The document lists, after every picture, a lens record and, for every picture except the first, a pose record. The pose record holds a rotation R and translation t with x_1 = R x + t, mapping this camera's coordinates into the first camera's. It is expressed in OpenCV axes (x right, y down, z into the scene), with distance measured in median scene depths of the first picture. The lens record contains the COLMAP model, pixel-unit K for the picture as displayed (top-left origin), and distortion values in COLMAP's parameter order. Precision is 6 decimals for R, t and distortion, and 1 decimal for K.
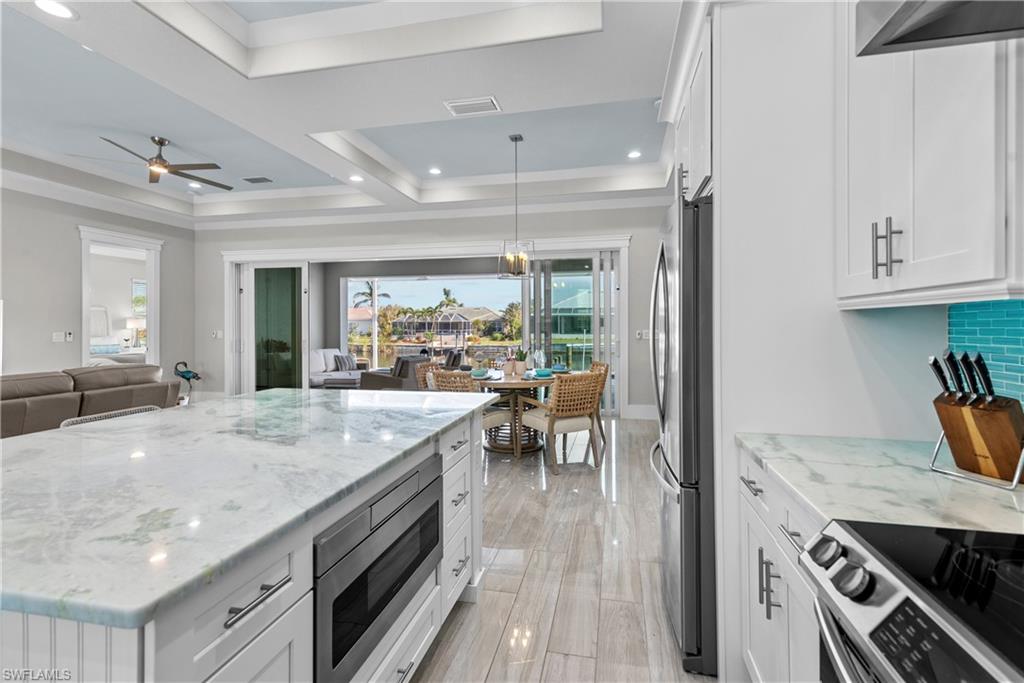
lens RADIAL K [[461.8, 0, 518.1], [0, 461.8, 323.4], [0, 0, 1]] dist [0.016692, -0.001113]
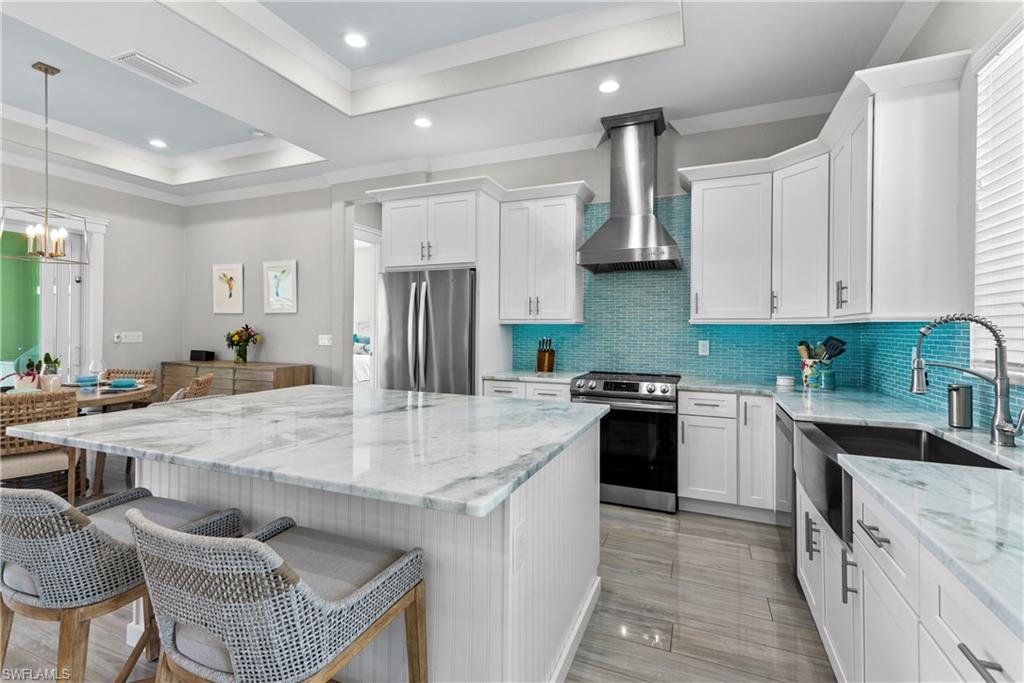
lens RADIAL K [[461.8, 0, 521.1], [0, 461.8, 326.9], [0, 0, 1]] dist [0.016692, -0.001113]
pose [[0.174012, 0.011305, 0.984679, -0.378151], [-0.012052, 0.999884, -0.009349, 0.001381], [-0.984670, -0.010240, 0.174128, 0.085133]]
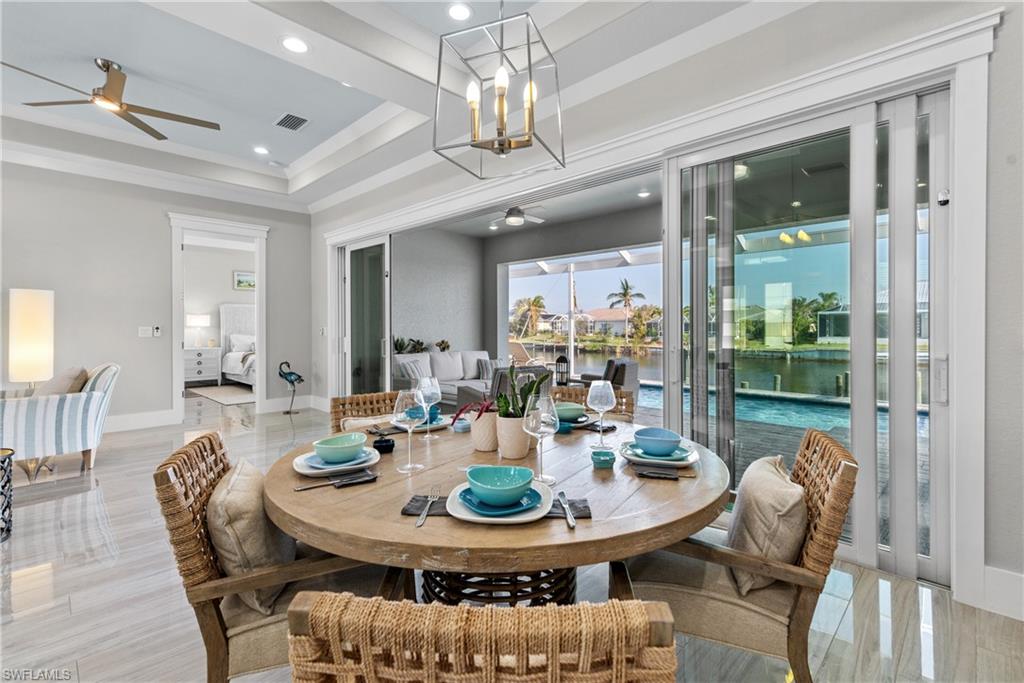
lens RADIAL K [[461.8, 0, 518.8], [0, 461.8, 328.8], [0, 0, 1]] dist [0.016692, -0.001113]
pose [[0.847343, 0.004622, -0.531026, 0.114327], [-0.000036, 0.999963, 0.008645, 0.011184], [0.531046, -0.007306, 0.847311, 0.462185]]
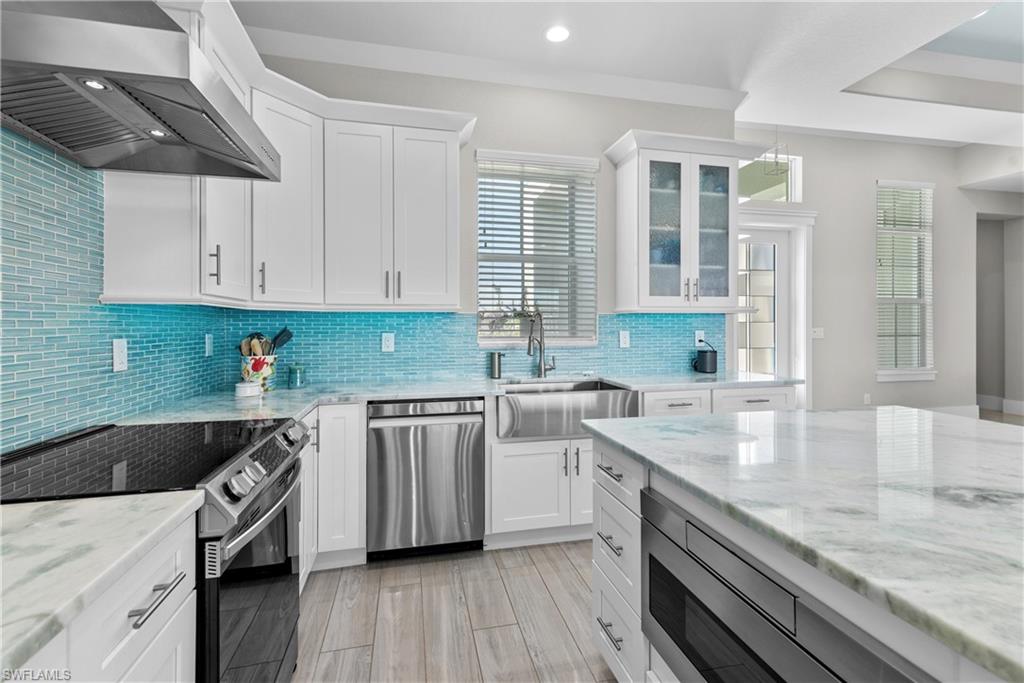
lens RADIAL K [[461.8, 0, 515.0], [0, 461.8, 326.9], [0, 0, 1]] dist [0.016692, -0.001113]
pose [[-0.905291, 0.011471, -0.424637, 0.053595], [0.011927, 0.999928, 0.001584, 0.004938], [0.424624, -0.003631, -0.905362, 0.266018]]
